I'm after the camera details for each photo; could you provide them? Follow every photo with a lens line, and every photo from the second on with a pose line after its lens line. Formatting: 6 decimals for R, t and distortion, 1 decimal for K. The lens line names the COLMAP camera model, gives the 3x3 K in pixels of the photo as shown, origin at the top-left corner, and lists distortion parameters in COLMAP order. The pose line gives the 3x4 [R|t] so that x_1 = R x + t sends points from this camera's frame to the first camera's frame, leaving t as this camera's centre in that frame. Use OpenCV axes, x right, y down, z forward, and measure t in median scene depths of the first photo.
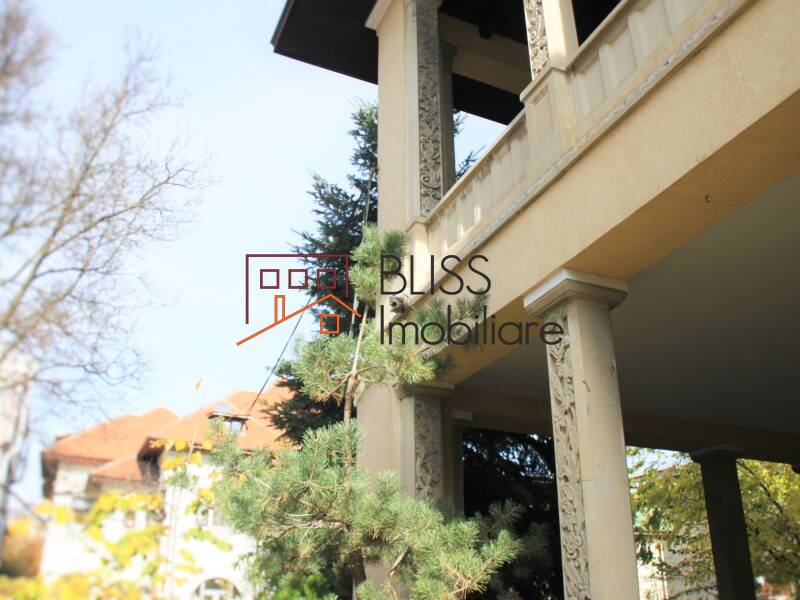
lens RADIAL K [[726.6, 0, 400.0], [0, 726.6, 300.0], [0, 0, 1]] dist [-0.174179, 0.102793]
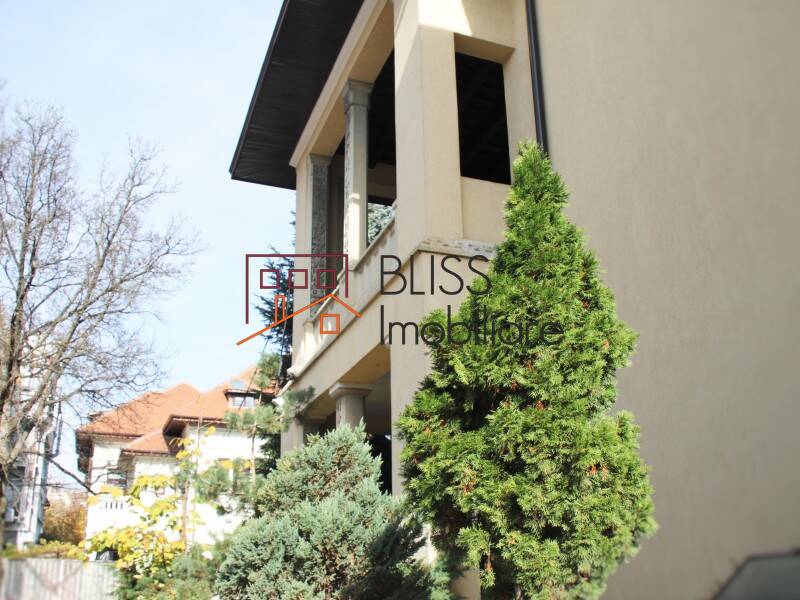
lens RADIAL K [[742.7, 0, 394.1], [0, 742.7, 313.8], [0, 0, 1]] dist [-0.176917, 0.128195]
pose [[0.998402, -0.038564, -0.041313, 0.209165], [0.041779, 0.995918, 0.080018, -0.177968], [0.038059, -0.081616, 0.995937, -0.516475]]
